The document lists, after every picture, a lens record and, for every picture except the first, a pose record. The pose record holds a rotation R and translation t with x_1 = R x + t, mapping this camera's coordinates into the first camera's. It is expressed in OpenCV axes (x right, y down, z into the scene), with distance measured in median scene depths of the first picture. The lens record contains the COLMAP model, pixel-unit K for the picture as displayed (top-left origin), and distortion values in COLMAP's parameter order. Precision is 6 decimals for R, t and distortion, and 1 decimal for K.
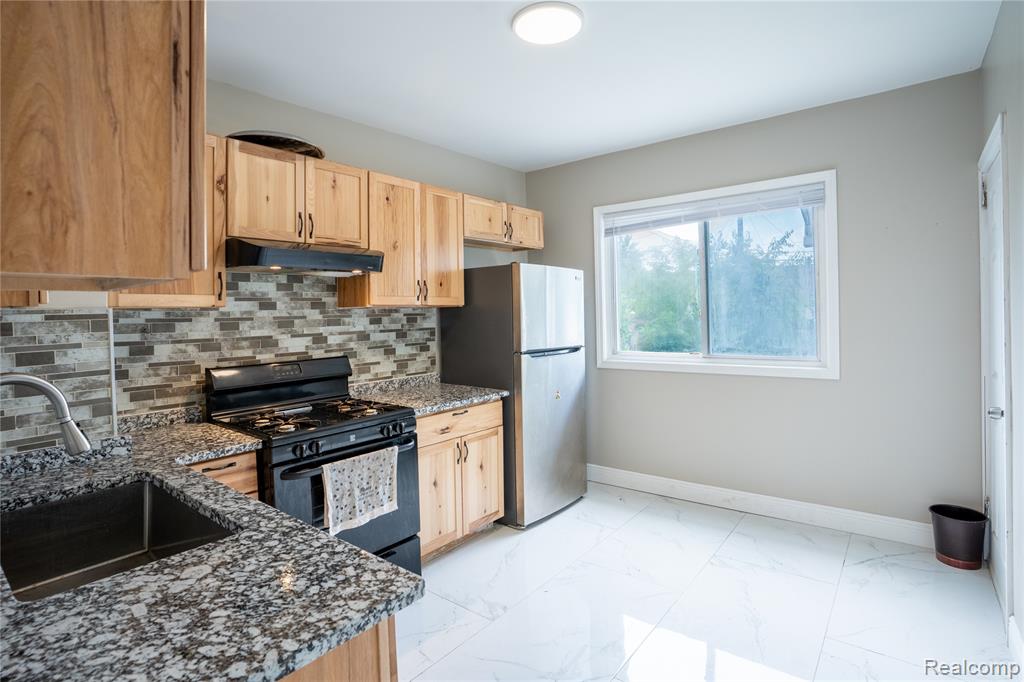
lens RADIAL K [[497.3, 0, 526.5], [0, 497.3, 311.0], [0, 0, 1]] dist [-0.002990, 0.009042]
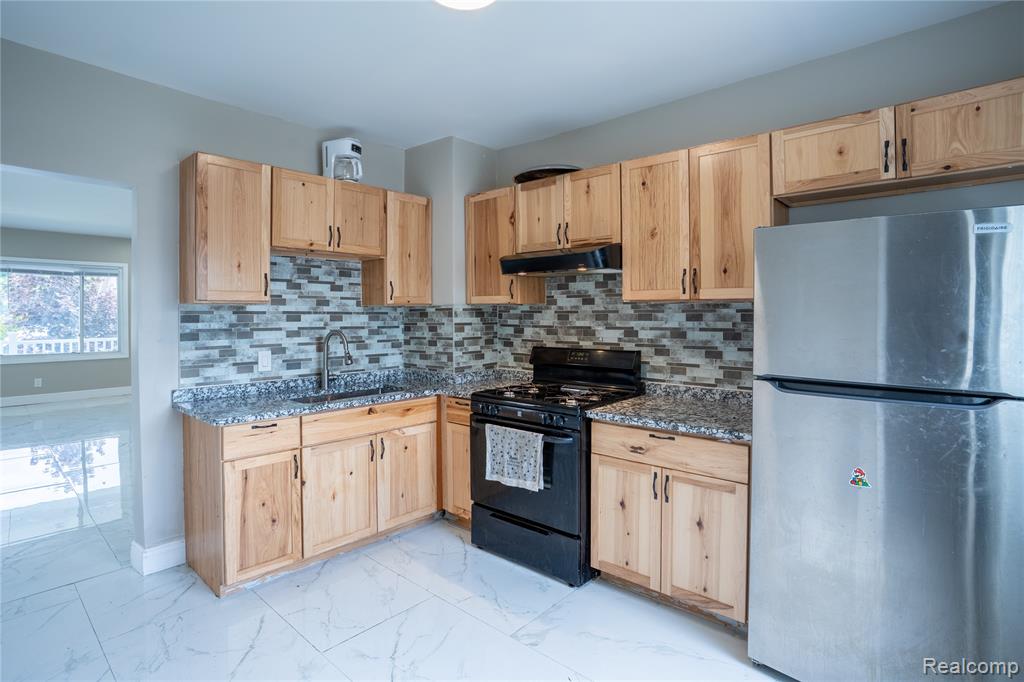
lens RADIAL K [[532.2, 0, 523.7], [0, 532.2, 310.8], [0, 0, 1]] dist [-0.019768, -0.000636]
pose [[-0.023299, 0.017129, -0.999582, 0.744850], [0.004867, 0.999843, 0.017020, -0.009969], [0.999717, -0.004468, -0.023379, 0.846389]]
